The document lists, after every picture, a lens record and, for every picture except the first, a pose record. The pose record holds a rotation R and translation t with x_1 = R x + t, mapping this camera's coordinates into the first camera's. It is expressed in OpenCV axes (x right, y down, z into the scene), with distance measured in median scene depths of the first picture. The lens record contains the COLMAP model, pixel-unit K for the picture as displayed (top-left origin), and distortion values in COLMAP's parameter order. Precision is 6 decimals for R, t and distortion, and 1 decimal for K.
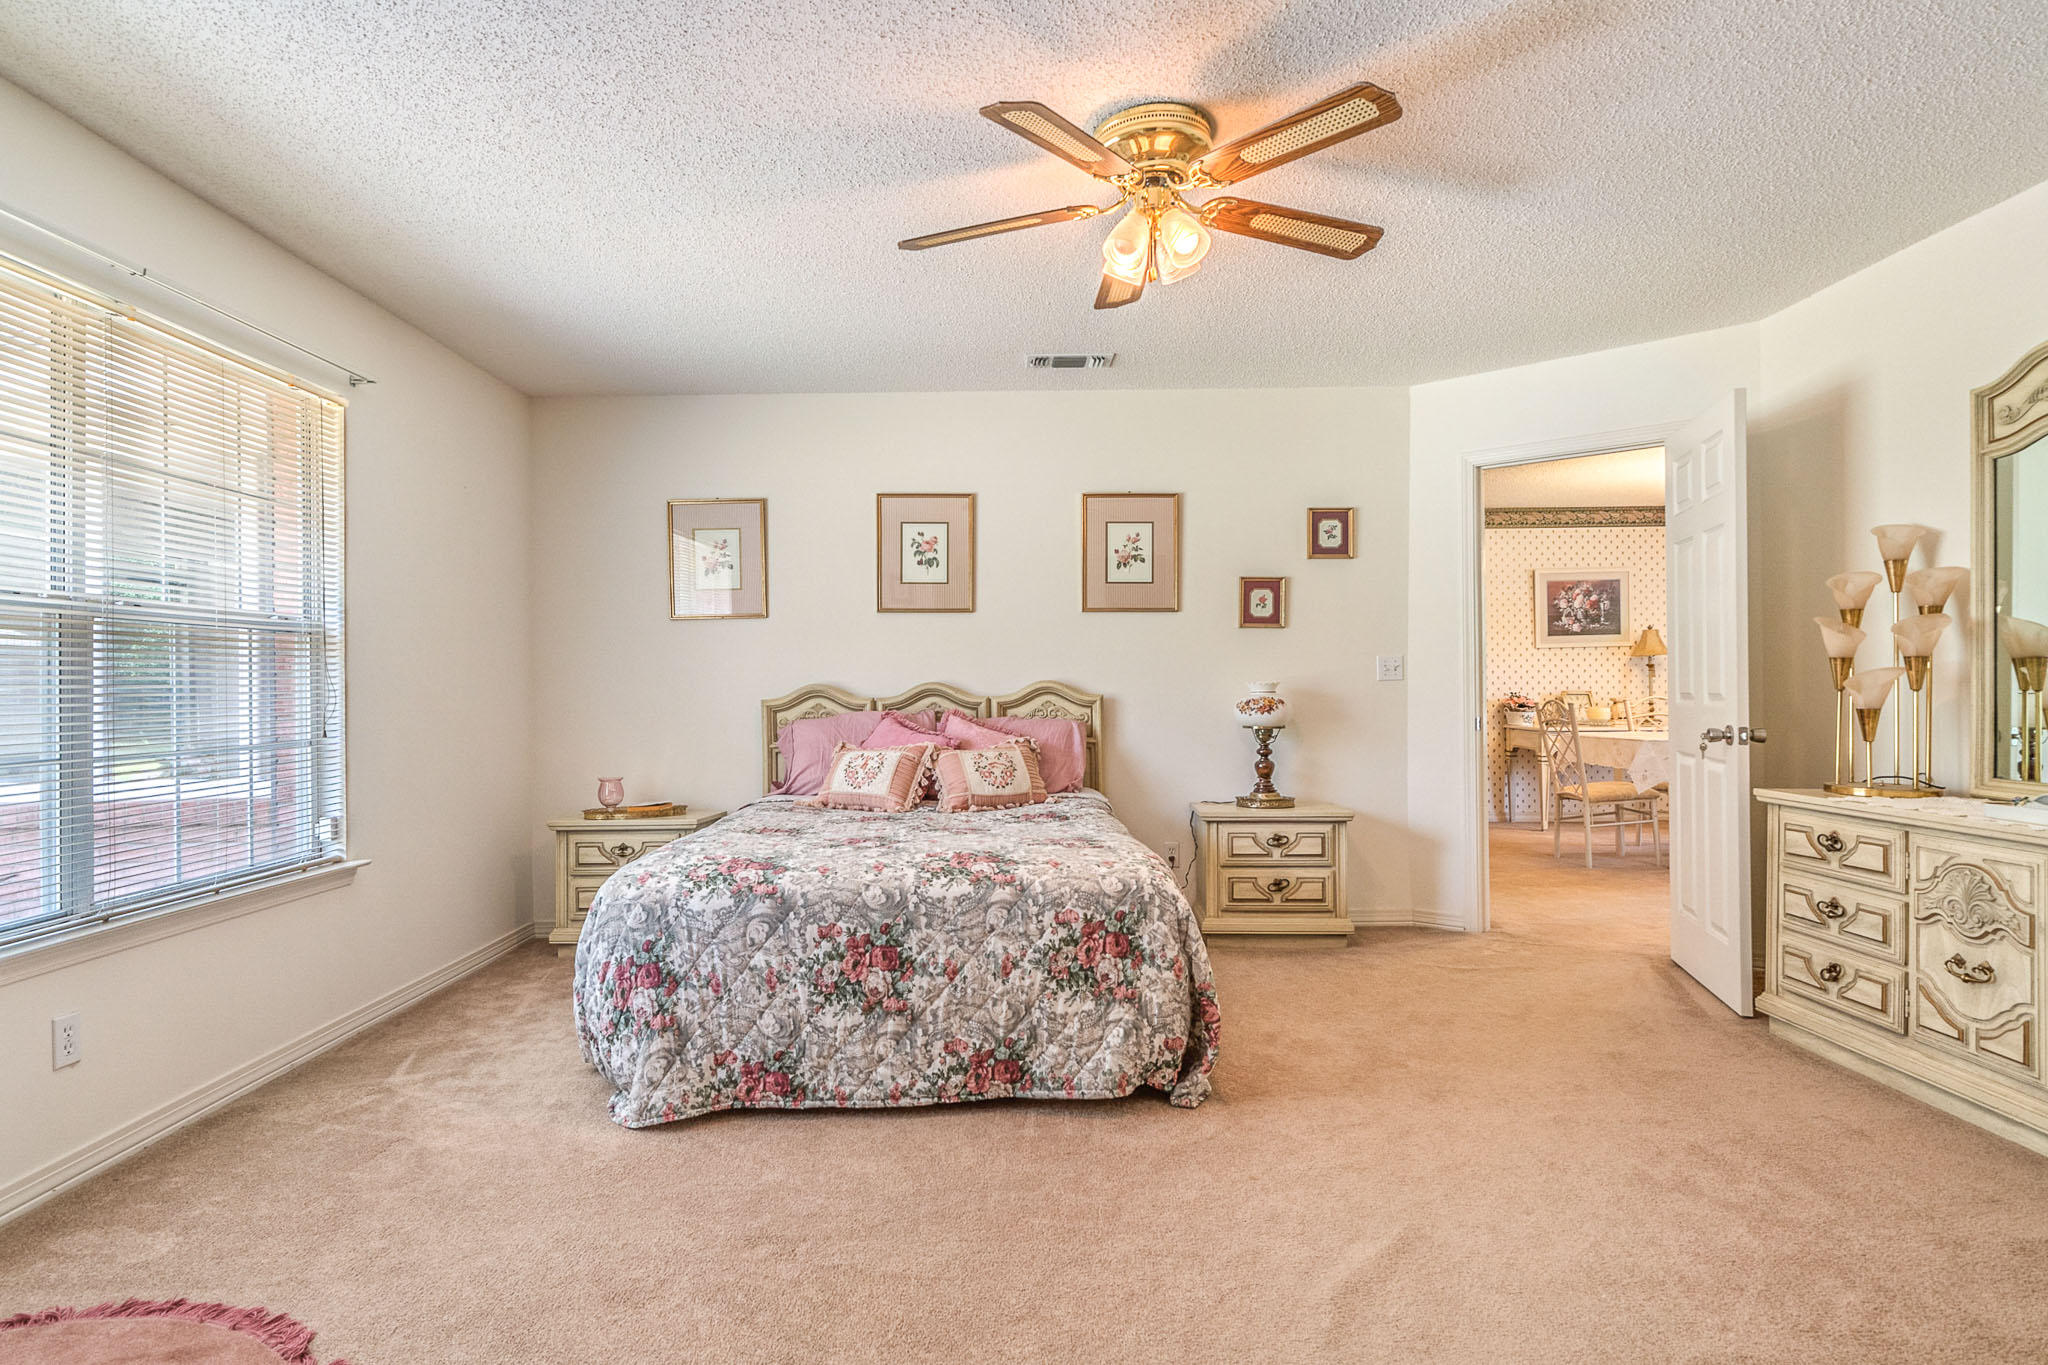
lens RADIAL K [[1120.9, 0, 1022.3], [0, 1120.9, 678.1], [0, 0, 1]] dist [-0.001454, -0.001991]
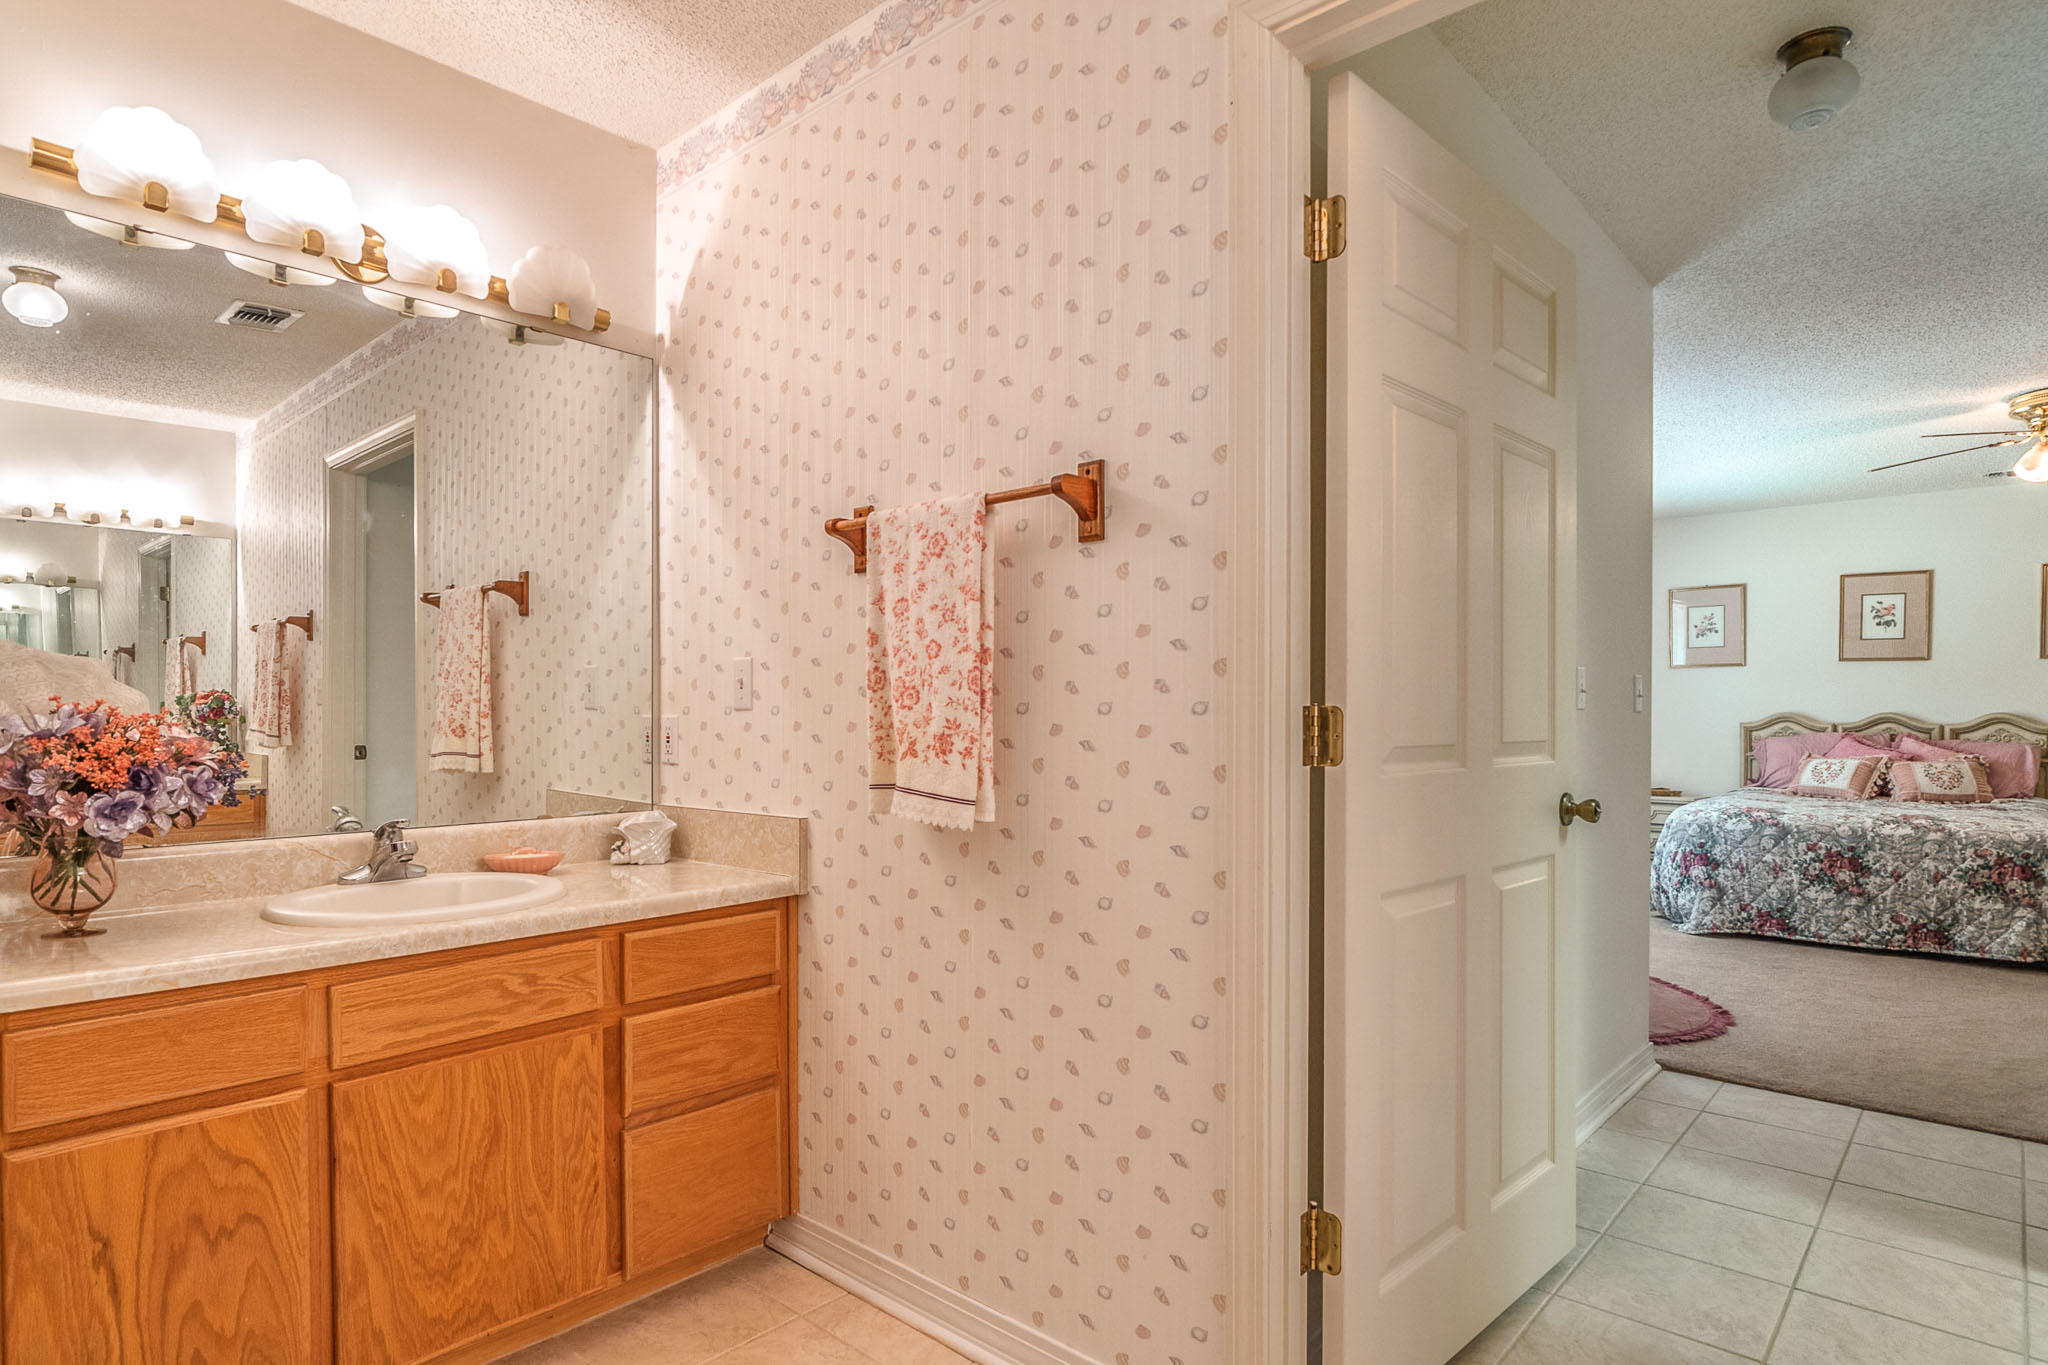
lens RADIAL K [[1120.9, 0, 1004.2], [0, 1120.9, 712.9], [0, 0, 1]] dist [-0.001454, -0.001991]
pose [[0.730968, 0.017955, -0.682175, 0.107232], [-0.009936, 0.999828, 0.015669, -0.010953], [0.682339, -0.004676, 0.731021, -1.255699]]
